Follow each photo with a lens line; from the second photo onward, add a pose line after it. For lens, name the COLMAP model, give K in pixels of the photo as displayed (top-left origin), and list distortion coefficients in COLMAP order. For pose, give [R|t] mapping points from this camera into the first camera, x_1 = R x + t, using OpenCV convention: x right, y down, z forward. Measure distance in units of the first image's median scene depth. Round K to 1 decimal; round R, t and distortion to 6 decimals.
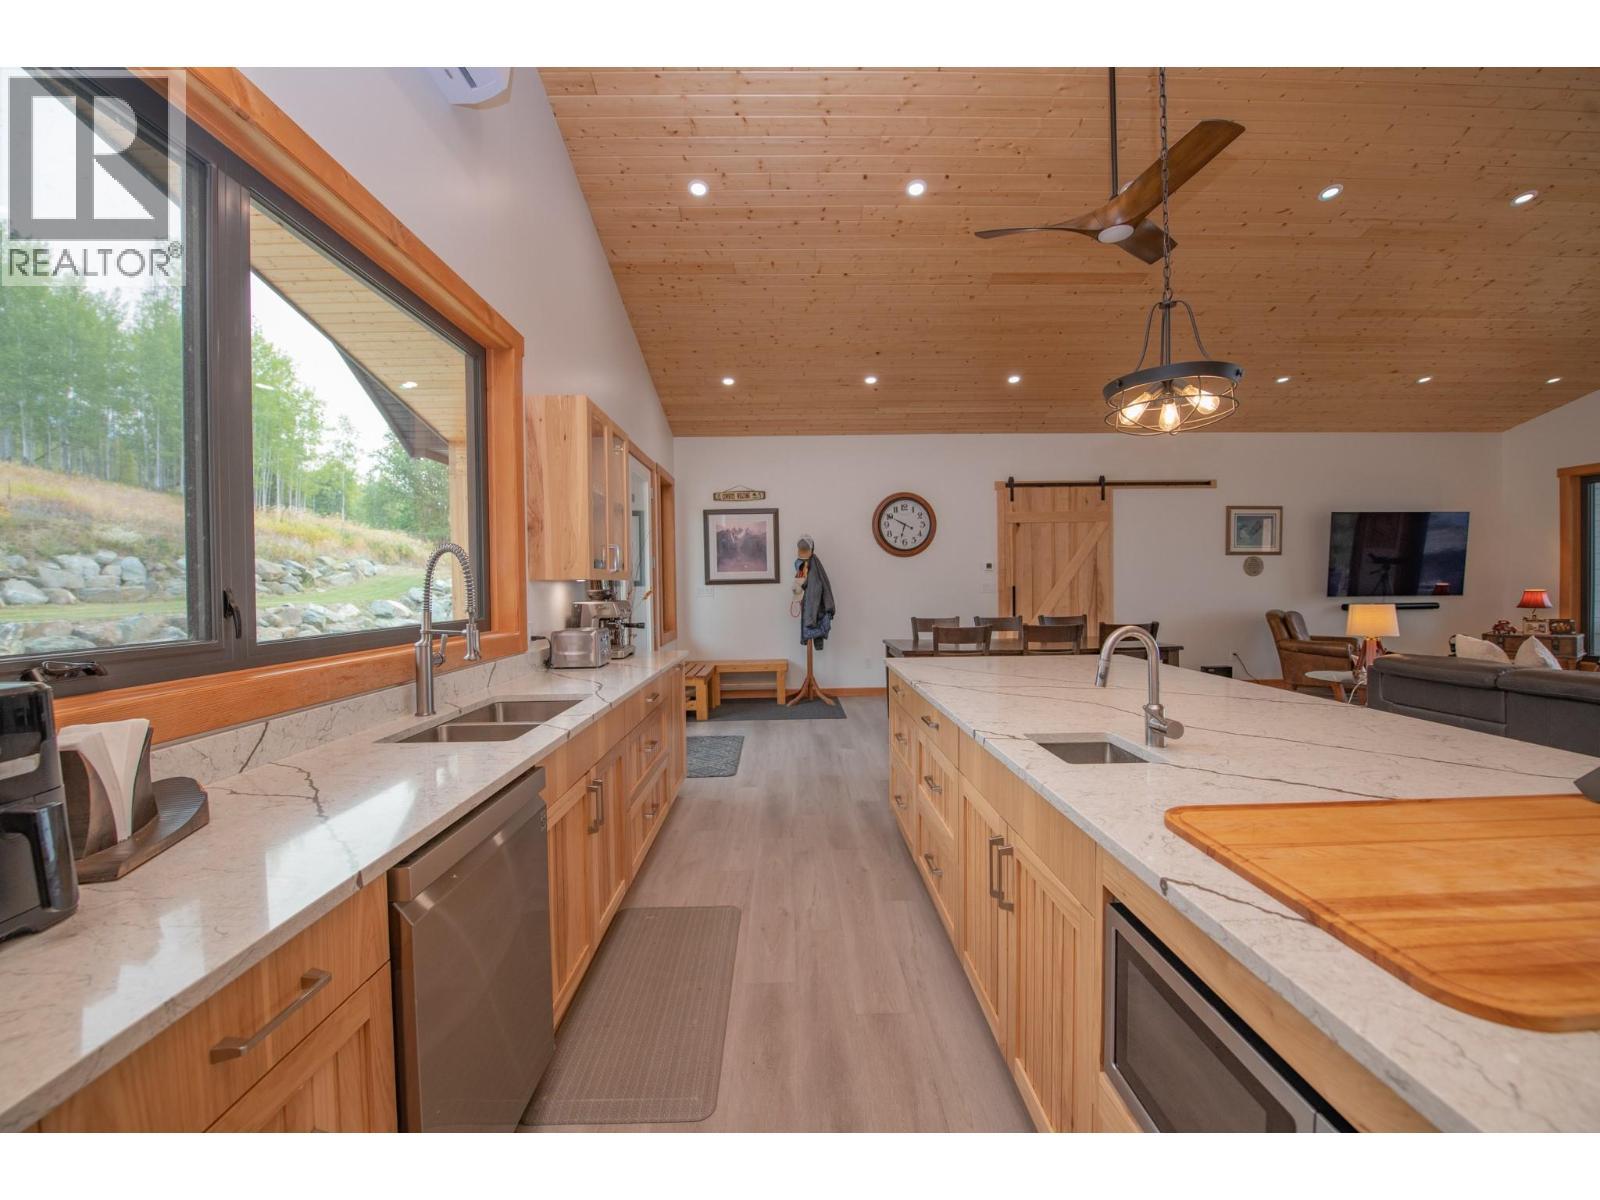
lens RADIAL K [[639.9, 0, 798.8], [0, 639.9, 595.7], [0, 0, 1]] dist [-0.014605, -0.003012]
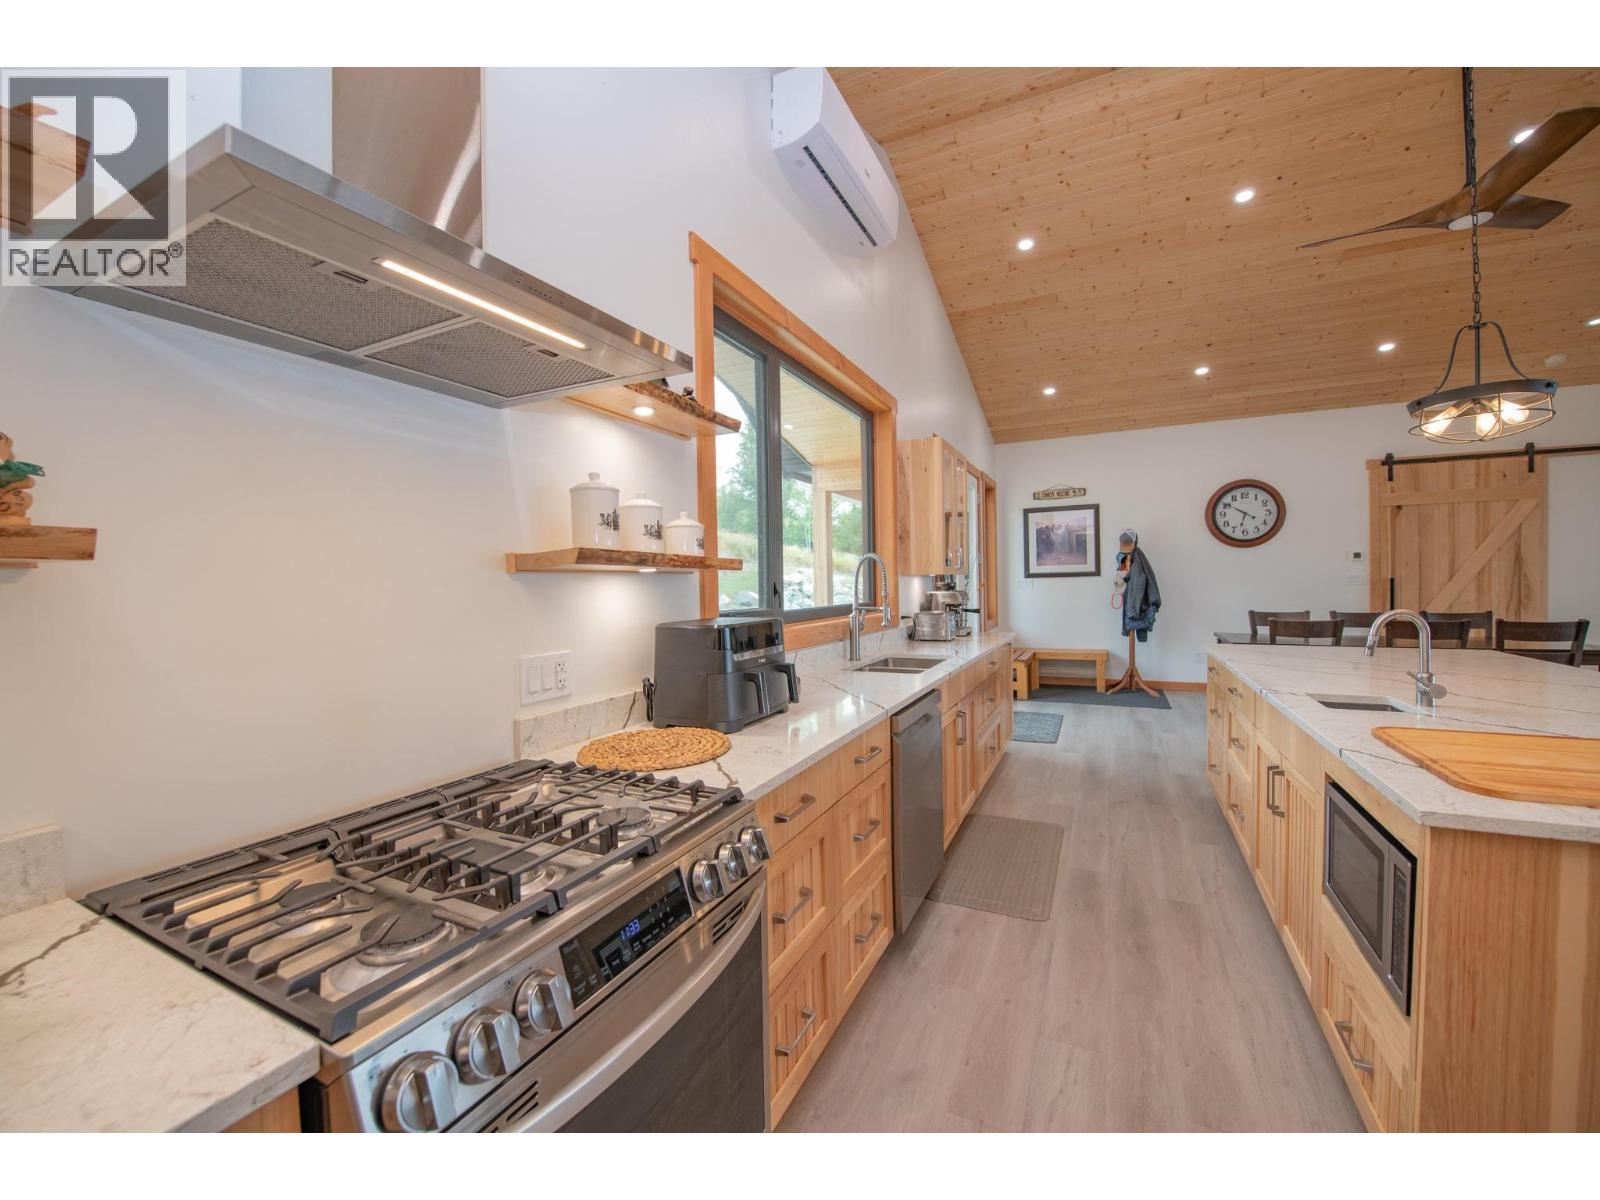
lens RADIAL K [[639.9, 0, 798.5], [0, 639.9, 594.5], [0, 0, 1]] dist [-0.014605, -0.003012]
pose [[0.890393, 0.007355, -0.455133, 0.007512], [-0.003327, 0.999948, 0.009651, 0.003113], [0.455180, -0.007079, 0.890371, -0.206472]]
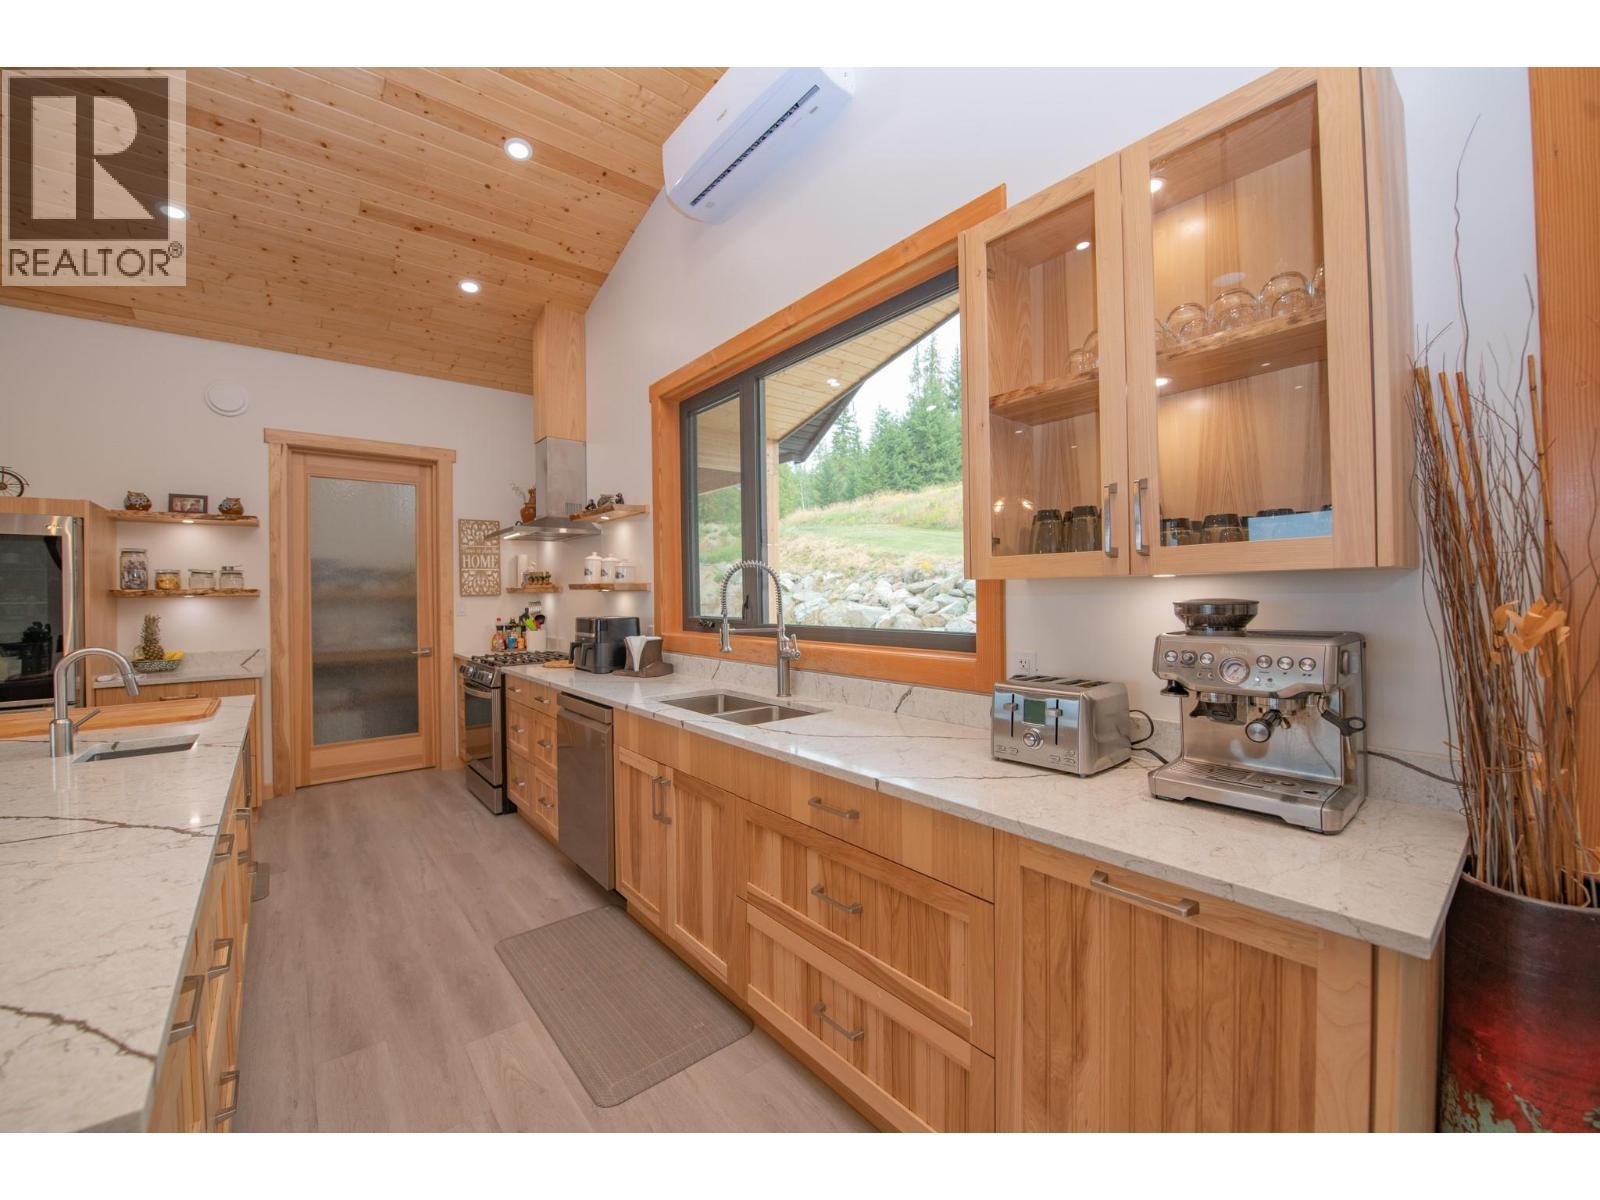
lens RADIAL K [[639.9, 0, 802.6], [0, 639.9, 593.3], [0, 0, 1]] dist [-0.014605, -0.003012]
pose [[-0.782580, 0.025105, -0.622043, 0.066875], [0.014051, 0.999644, 0.022666, -0.016927], [0.622391, 0.008998, -0.782655, 0.836821]]
